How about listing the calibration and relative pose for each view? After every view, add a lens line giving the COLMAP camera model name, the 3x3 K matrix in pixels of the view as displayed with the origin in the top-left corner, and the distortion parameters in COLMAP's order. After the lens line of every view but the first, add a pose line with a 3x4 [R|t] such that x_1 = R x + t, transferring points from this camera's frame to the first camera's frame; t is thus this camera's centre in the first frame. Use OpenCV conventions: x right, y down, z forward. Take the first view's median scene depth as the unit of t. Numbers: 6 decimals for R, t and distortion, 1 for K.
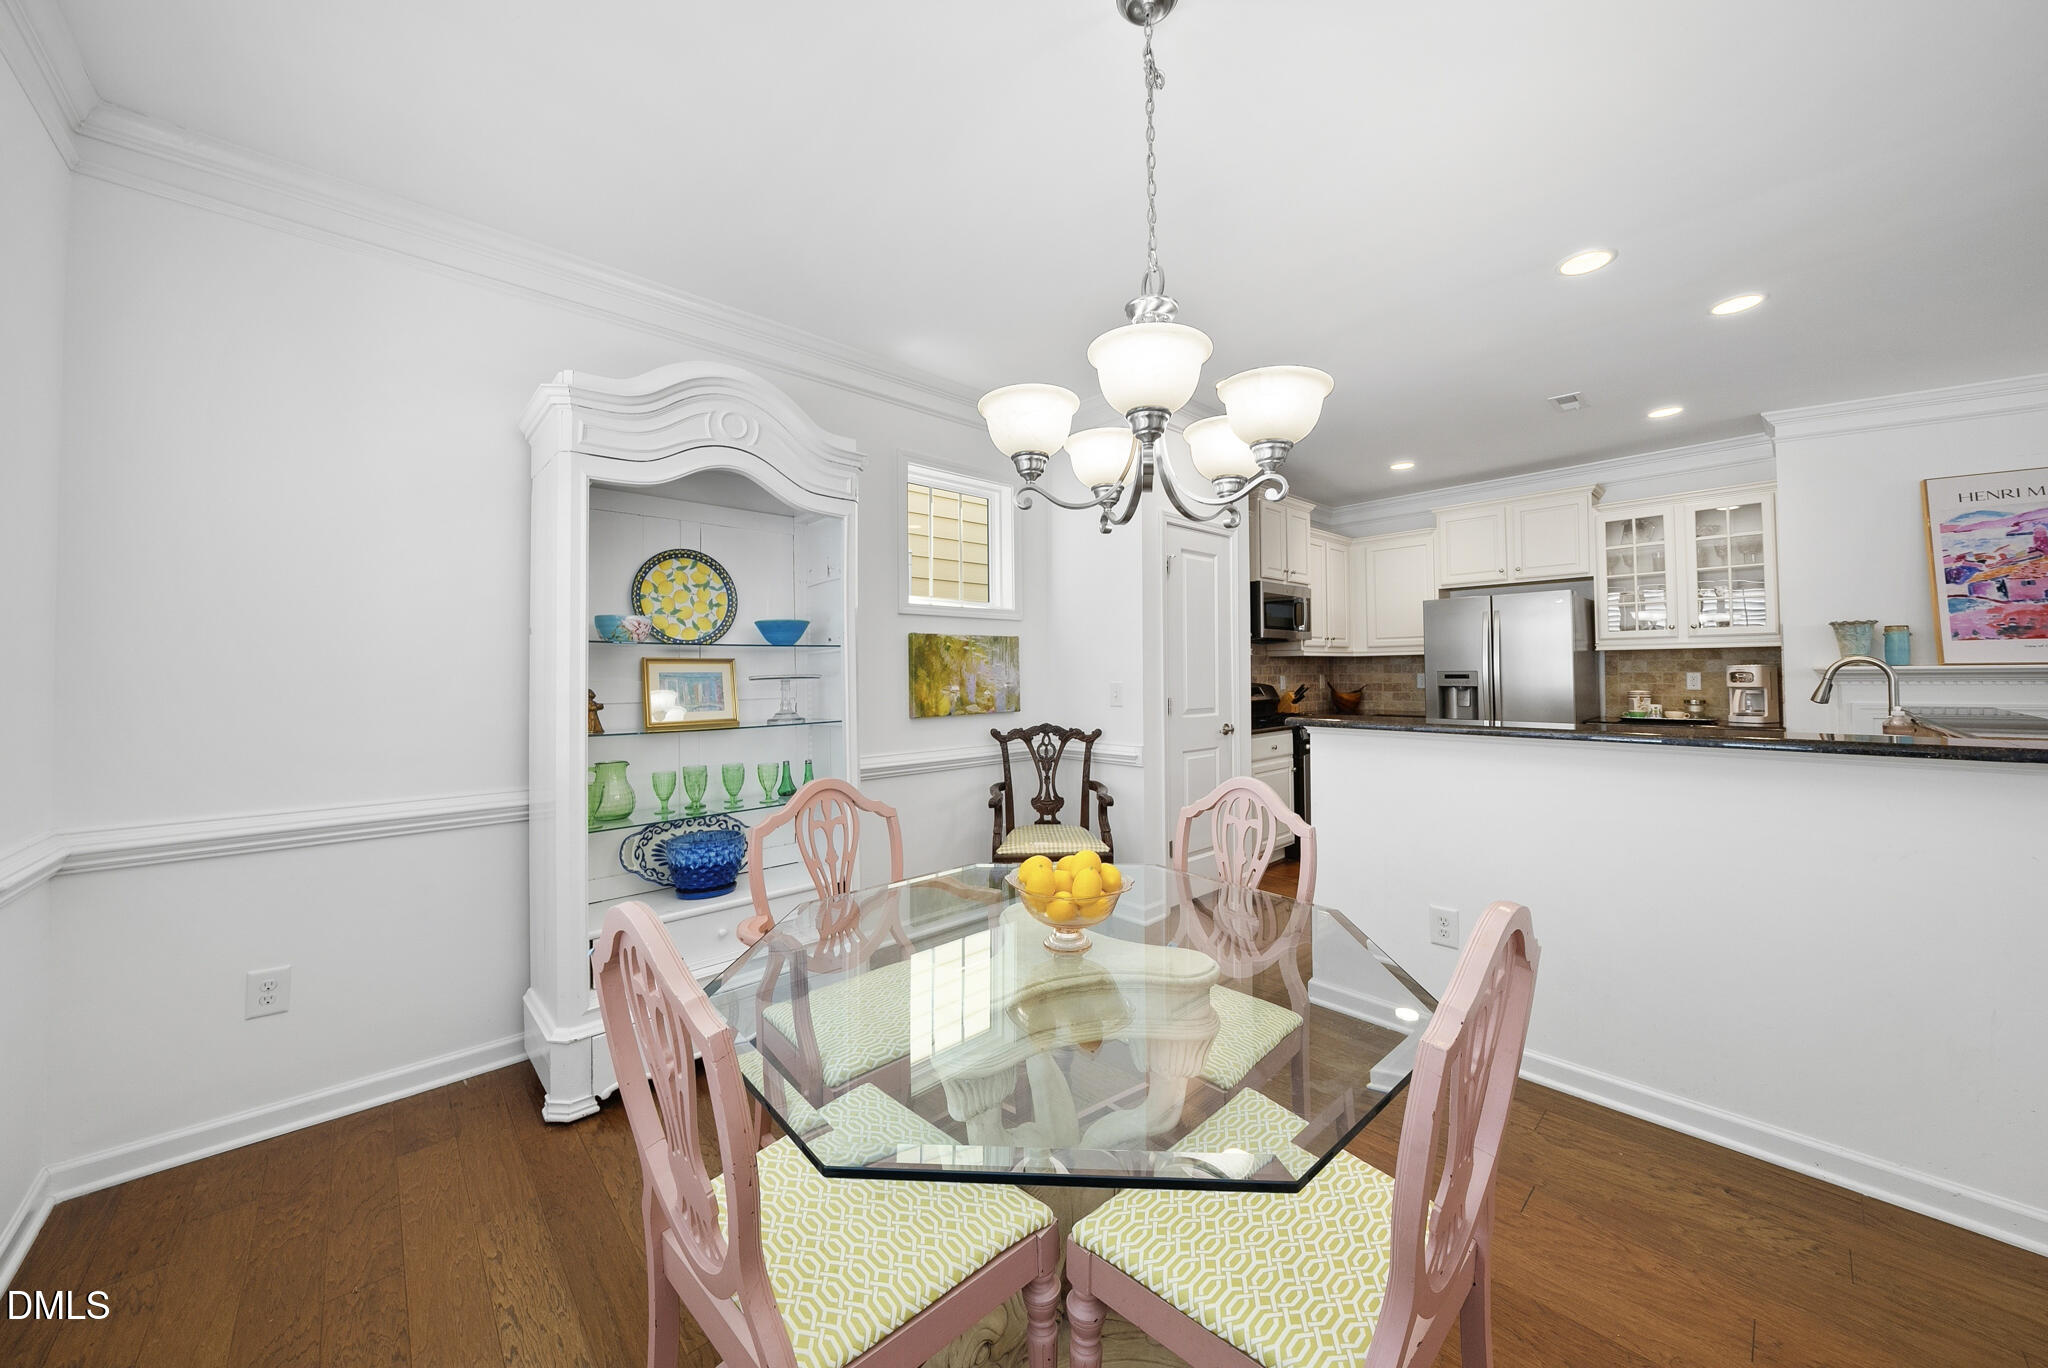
lens RADIAL K [[707.2, 0, 1036.4], [0, 707.2, 647.9], [0, 0, 1]] dist [-0.006174, -0.000566]
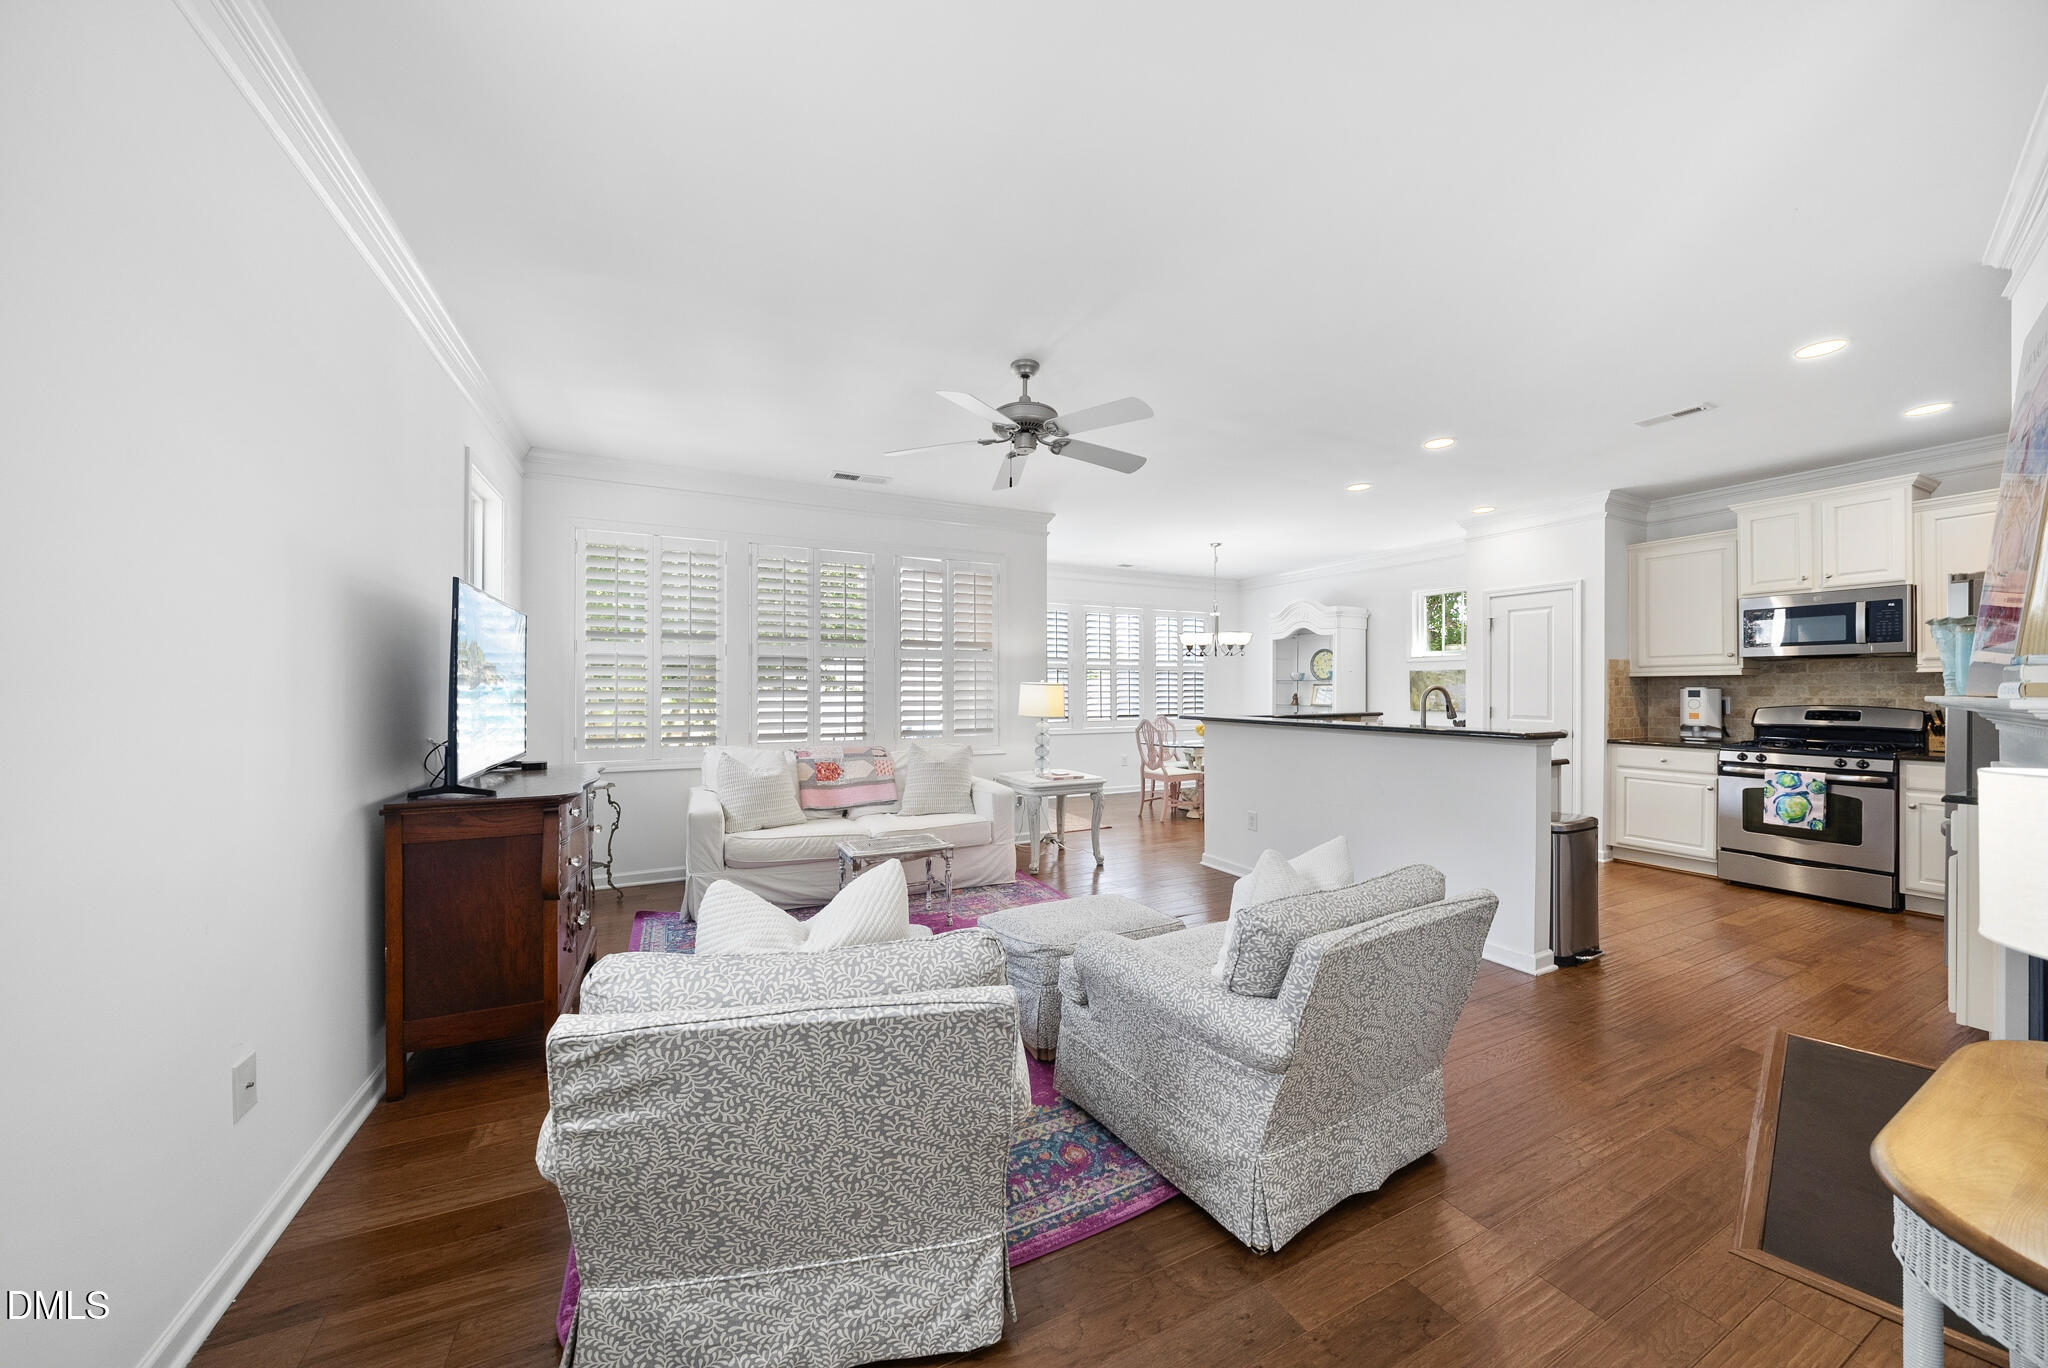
lens RADIAL K [[707.2, 0, 1019.2], [0, 707.2, 689.3], [0, 0, 1]] dist [-0.006174, -0.000566]
pose [[-0.284168, 0.010927, -0.958712, 2.039743], [0.035446, 0.999371, 0.000884, -0.008390], [0.958119, -0.033731, -0.284376, 0.427548]]
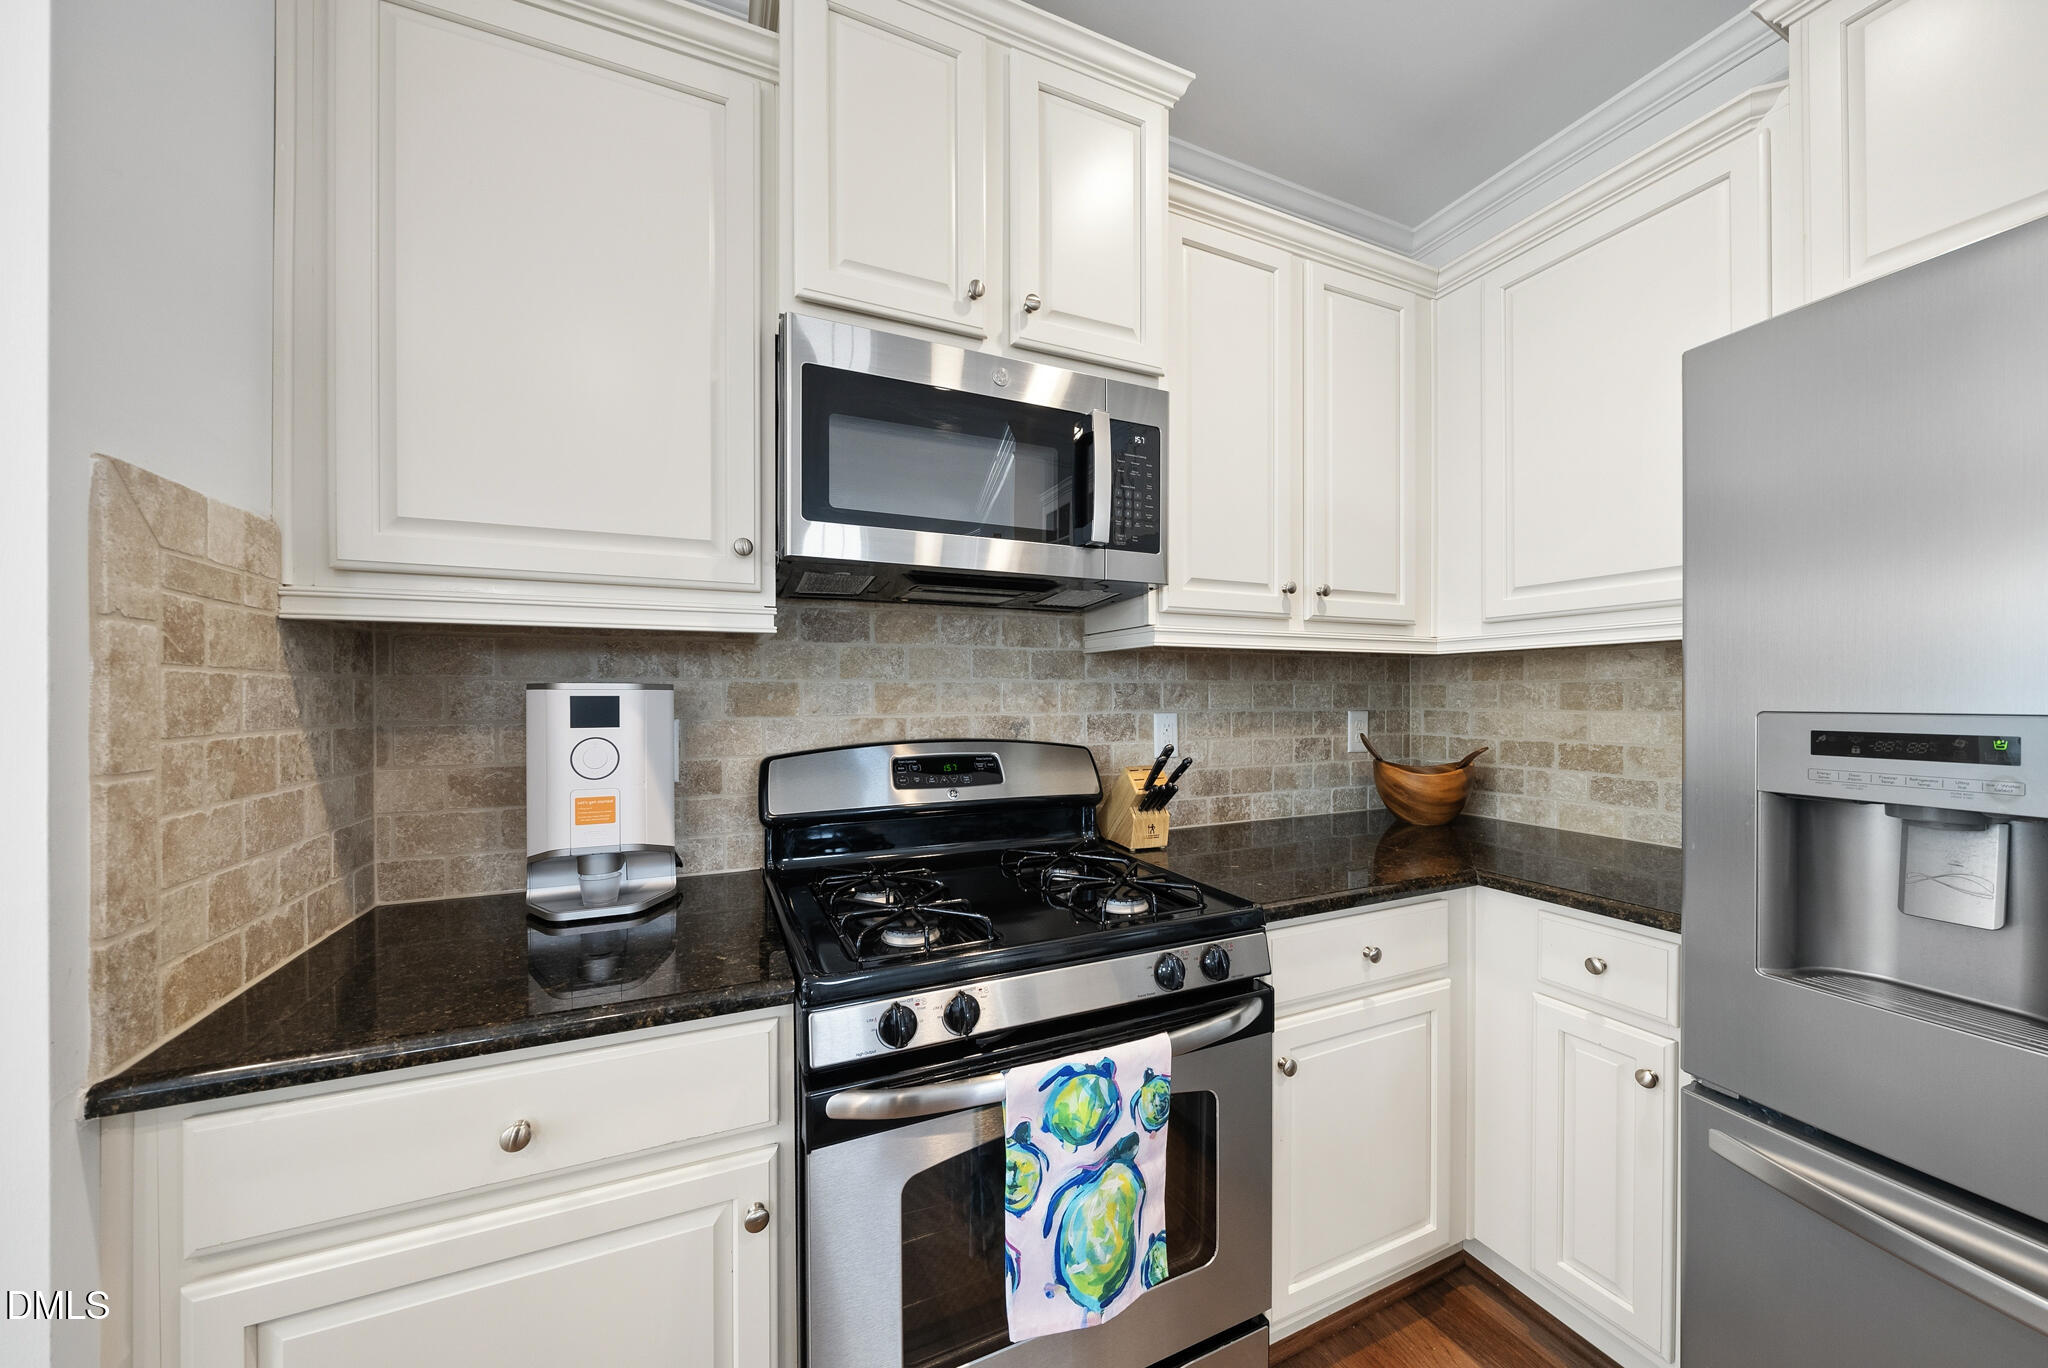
lens RADIAL K [[707.2, 0, 1021.9], [0, 707.2, 698.7], [0, 0, 1]] dist [-0.006174, -0.000566]
pose [[0.945068, 0.010079, -0.326718, 0.624250], [0.002338, 0.999291, 0.037590, 0.031324], [0.326865, -0.036289, 0.944374, 1.070641]]
